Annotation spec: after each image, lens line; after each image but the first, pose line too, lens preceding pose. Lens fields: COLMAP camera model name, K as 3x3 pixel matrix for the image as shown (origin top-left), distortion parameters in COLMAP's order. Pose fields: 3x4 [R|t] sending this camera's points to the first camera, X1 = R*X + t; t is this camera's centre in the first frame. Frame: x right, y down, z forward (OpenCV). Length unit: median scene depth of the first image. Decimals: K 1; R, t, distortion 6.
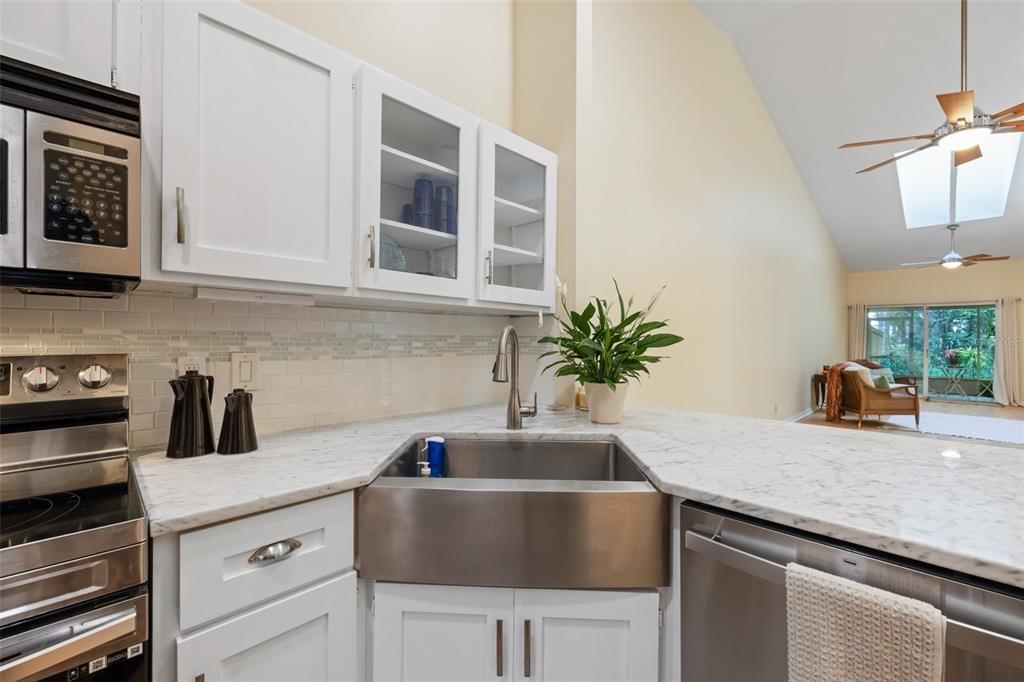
lens RADIAL K [[429.8, 0, 508.2], [0, 429.8, 338.1], [0, 0, 1]] dist [-0.000674, -0.000625]
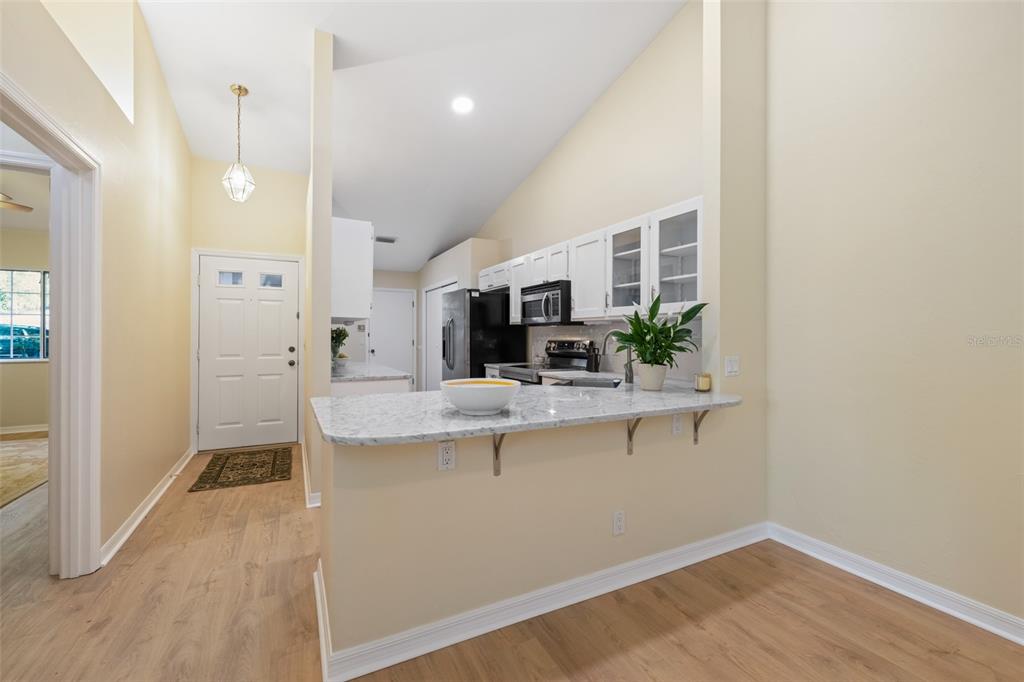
lens RADIAL K [[432.6, 0, 512.0], [0, 432.6, 341.0], [0, 0, 1]] dist [-0.000993, -0.000217]
pose [[-0.300055, 0.003784, -0.953915, 1.917234], [-0.002709, 0.999985, 0.004818, 0.018035], [0.953918, 0.004030, -0.300040, 1.033096]]
